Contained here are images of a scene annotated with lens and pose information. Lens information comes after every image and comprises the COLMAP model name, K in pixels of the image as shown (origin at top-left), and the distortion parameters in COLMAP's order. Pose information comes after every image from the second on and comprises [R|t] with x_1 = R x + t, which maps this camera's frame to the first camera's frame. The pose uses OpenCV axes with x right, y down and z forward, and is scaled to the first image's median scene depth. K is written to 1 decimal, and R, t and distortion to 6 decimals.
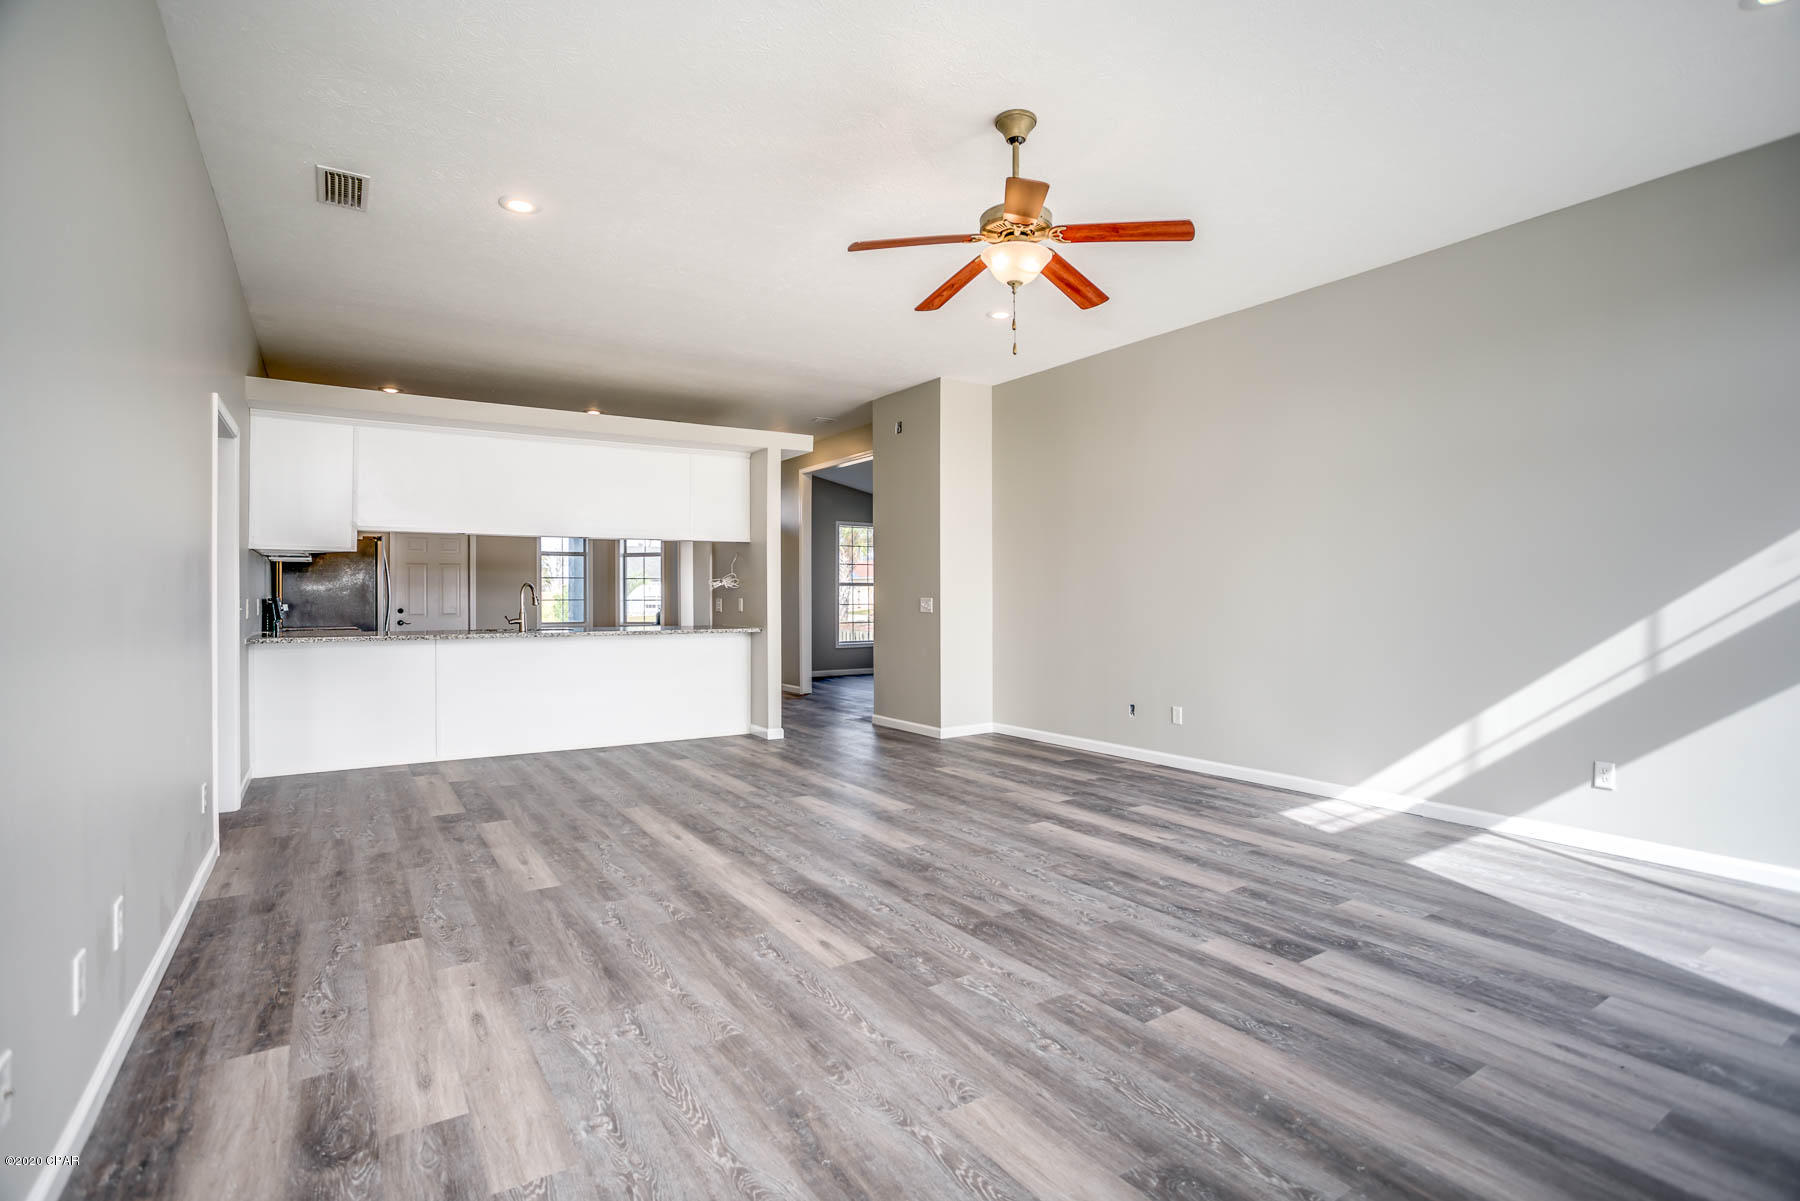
lens RADIAL K [[869.9, 0, 877.2], [0, 869.9, 590.4], [0, 0, 1]] dist [-0.041678, 0.004498]
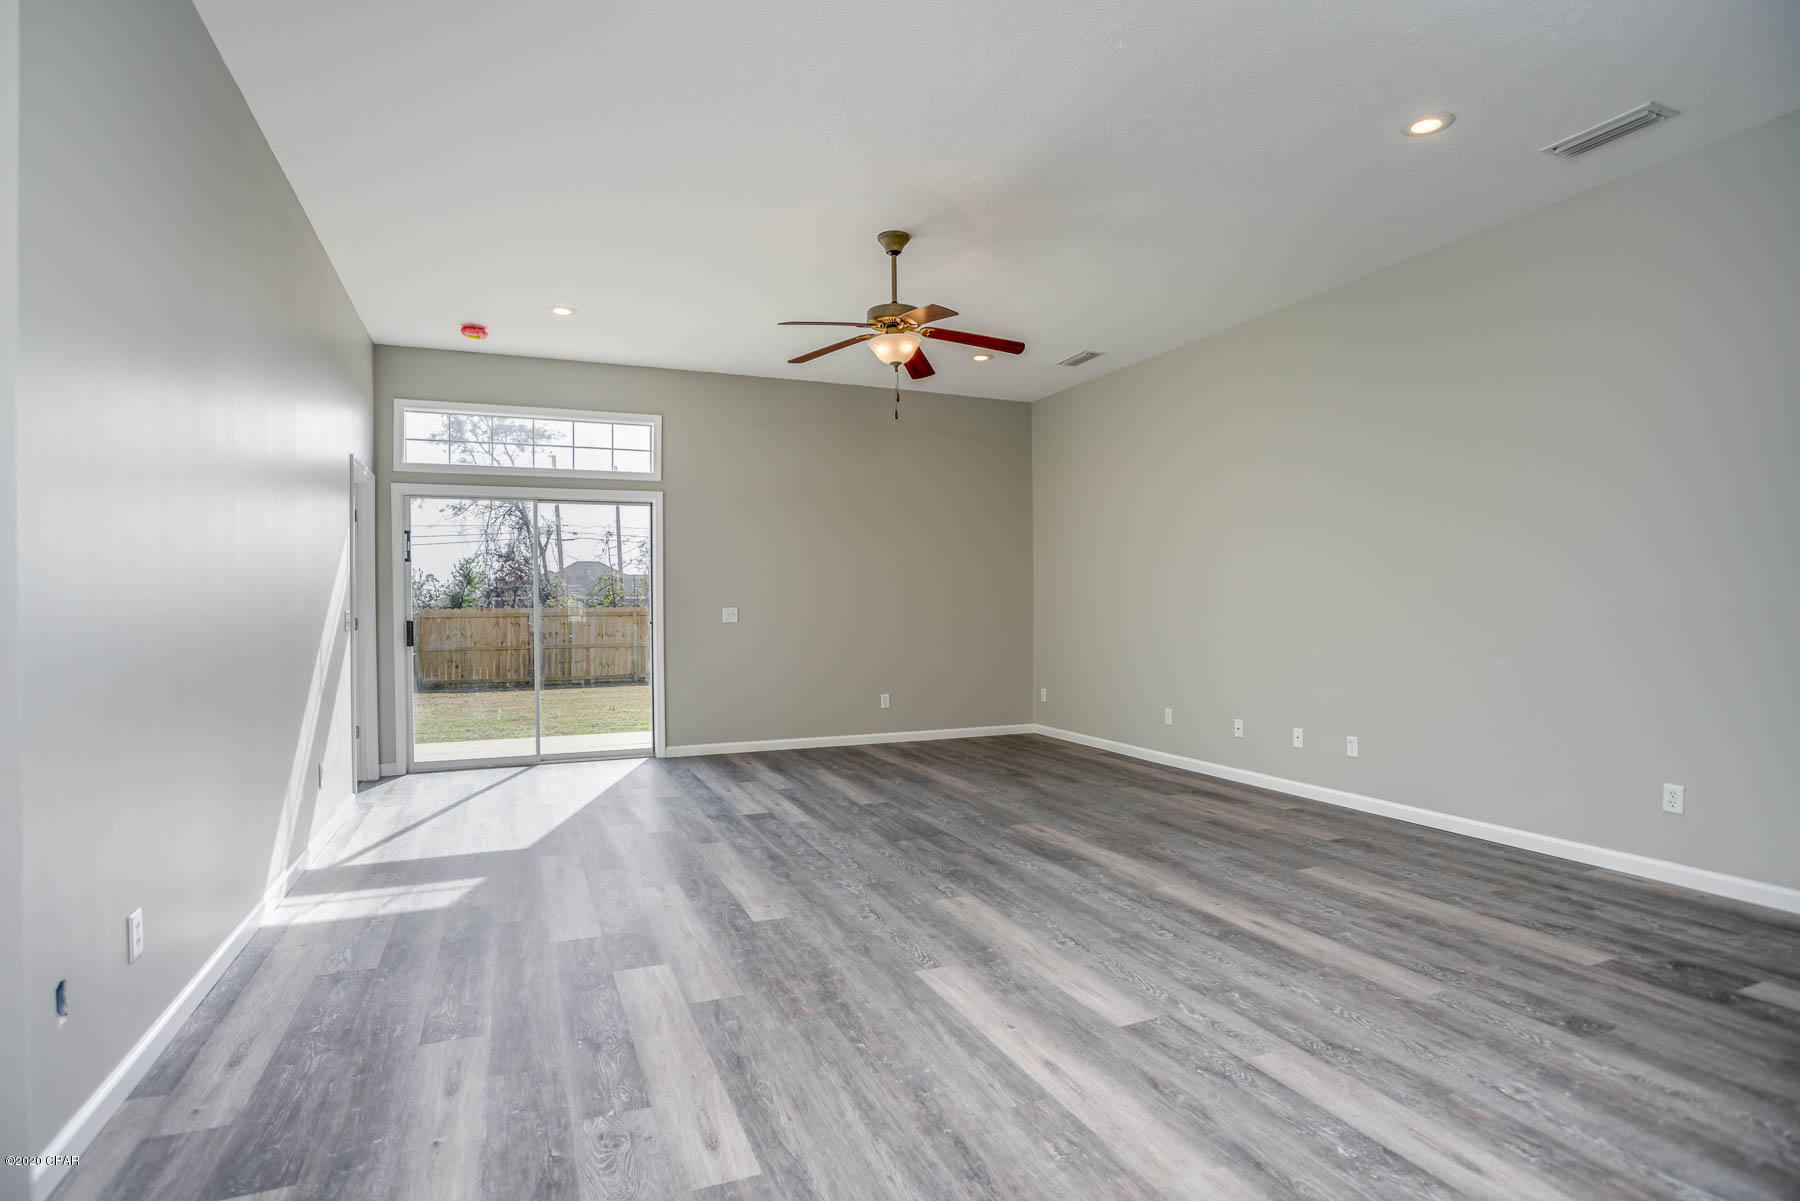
lens RADIAL K [[886.5, 0, 889.0], [0, 886.5, 607.8], [0, 0, 1]] dist [-0.038232, 0.003218]
pose [[-0.984840, 0.008539, 0.173257, -0.063259], [0.007455, 0.999948, -0.006908, 0.019808], [-0.173307, -0.005512, -0.984852, 2.368201]]
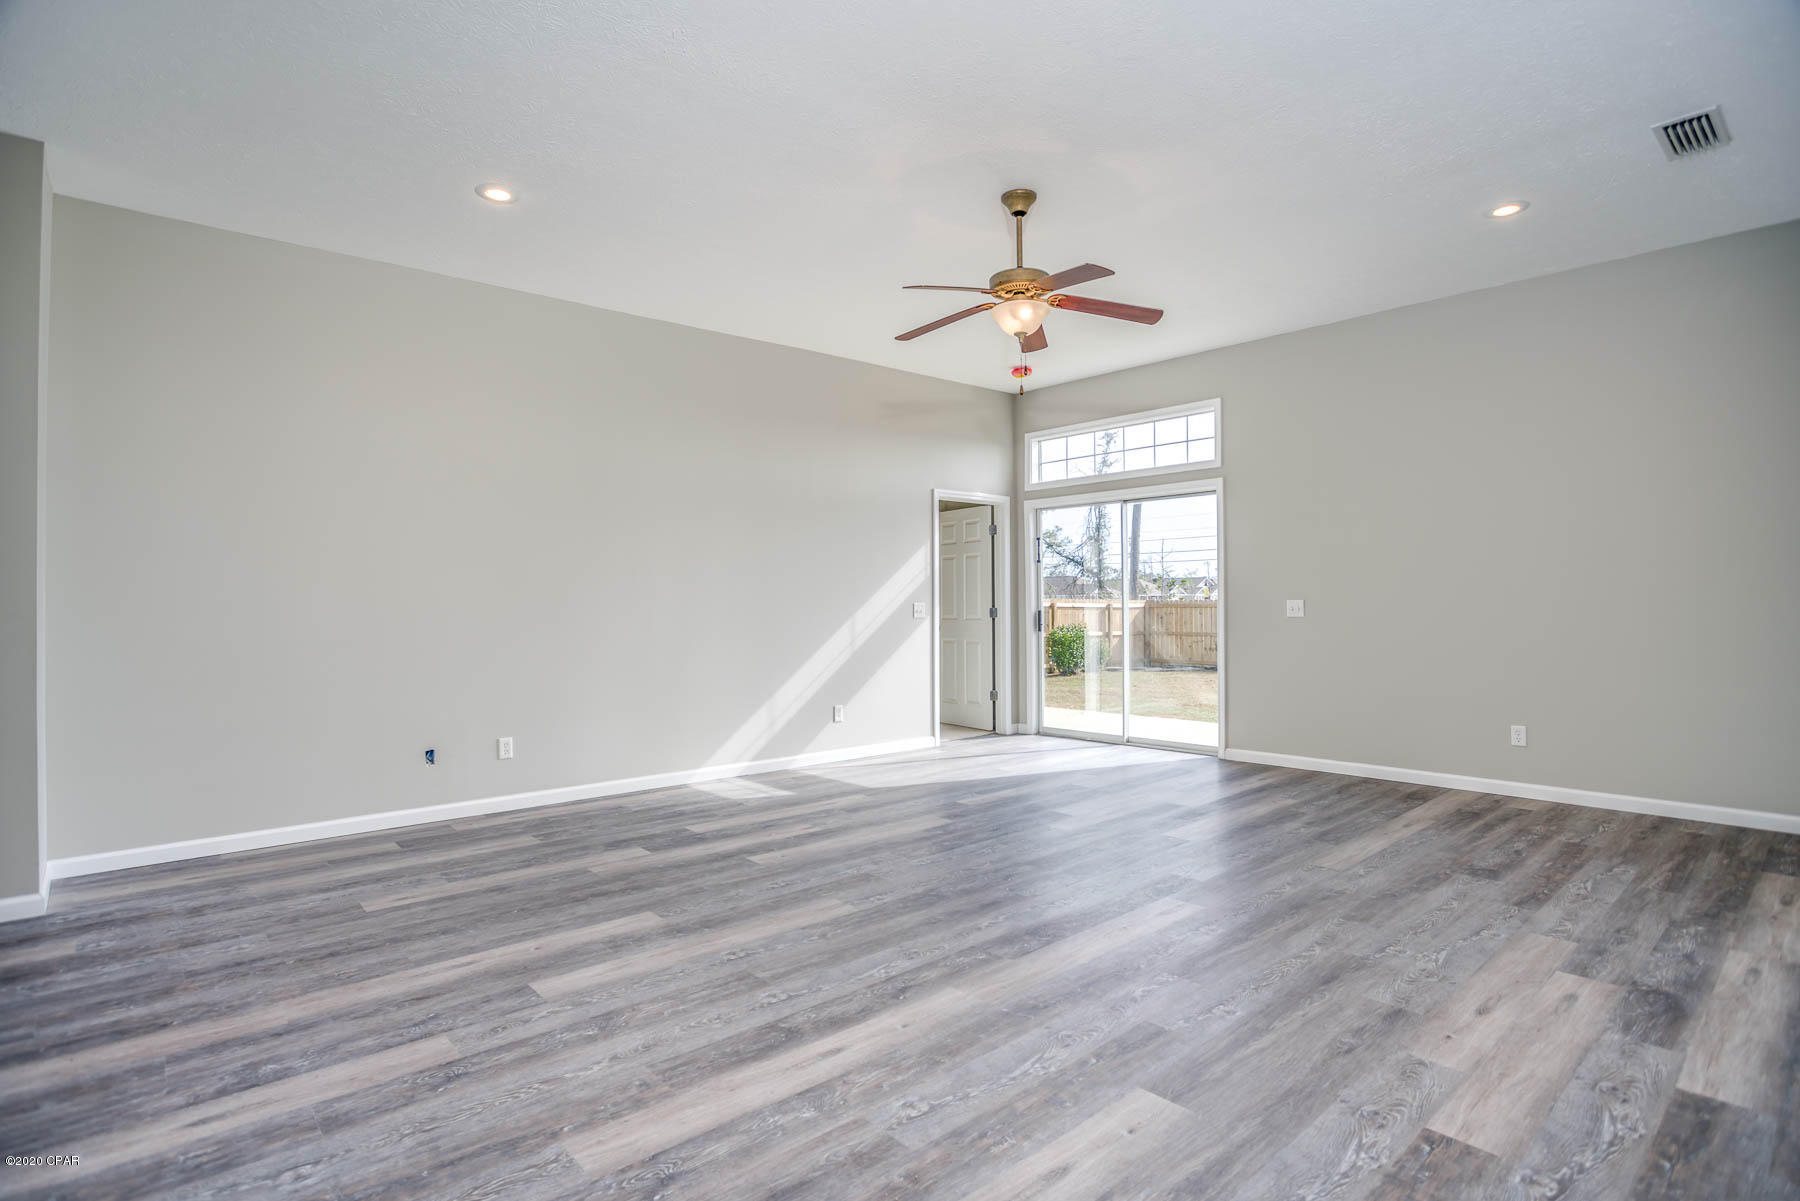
lens RADIAL K [[886.5, 0, 931.1], [0, 886.5, 592.2], [0, 0, 1]] dist [-0.038232, 0.003218]
pose [[-0.181148, 0.016466, 0.983318, -1.019445], [0.000558, 0.999861, -0.016641, 0.015716], [-0.983456, -0.002465, -0.181132, 1.364201]]
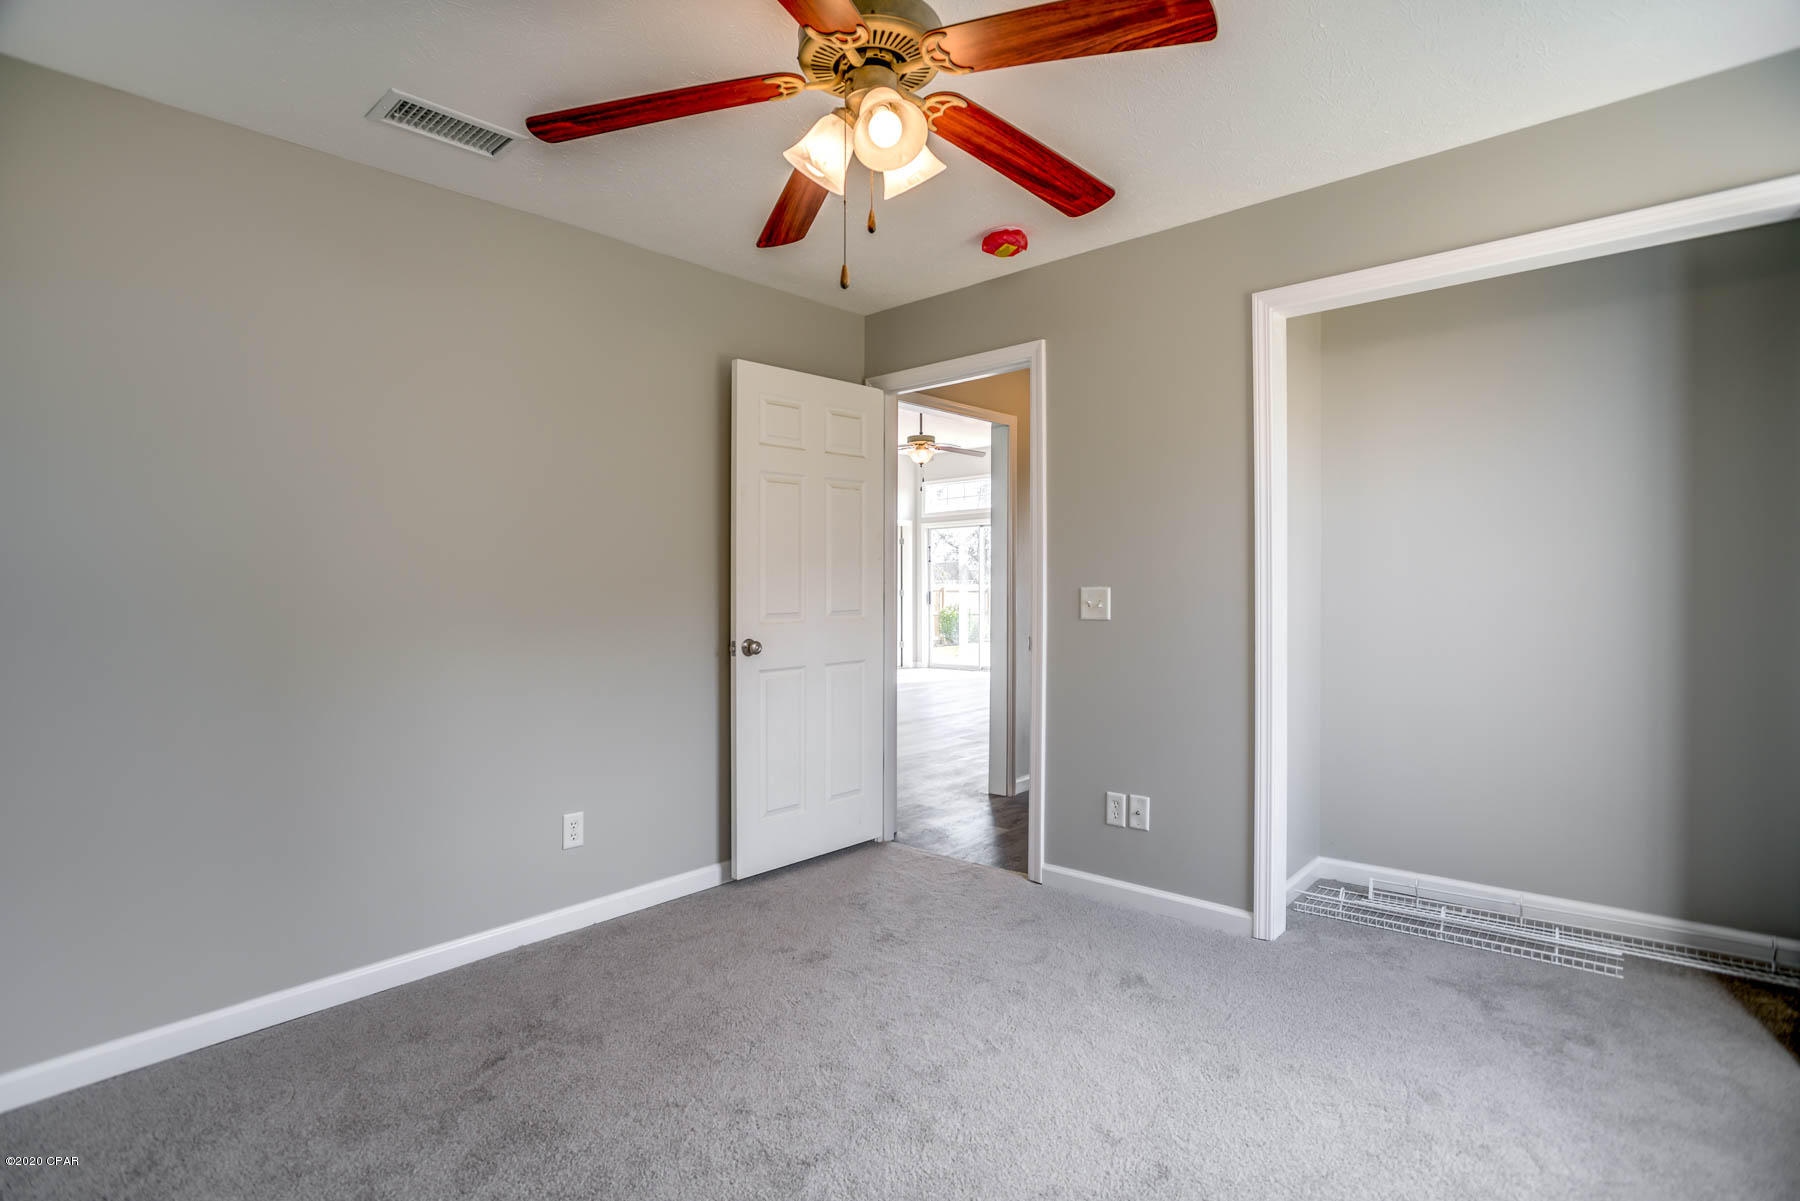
lens RADIAL K [[886.5, 0, 898.6], [0, 886.5, 593.6], [0, 0, 1]] dist [-0.038232, 0.003218]
pose [[-0.262392, -0.003597, 0.964955, -2.459582], [-0.004188, 0.999988, 0.002589, 0.027734], [-0.964952, -0.003362, -0.262404, 1.803267]]
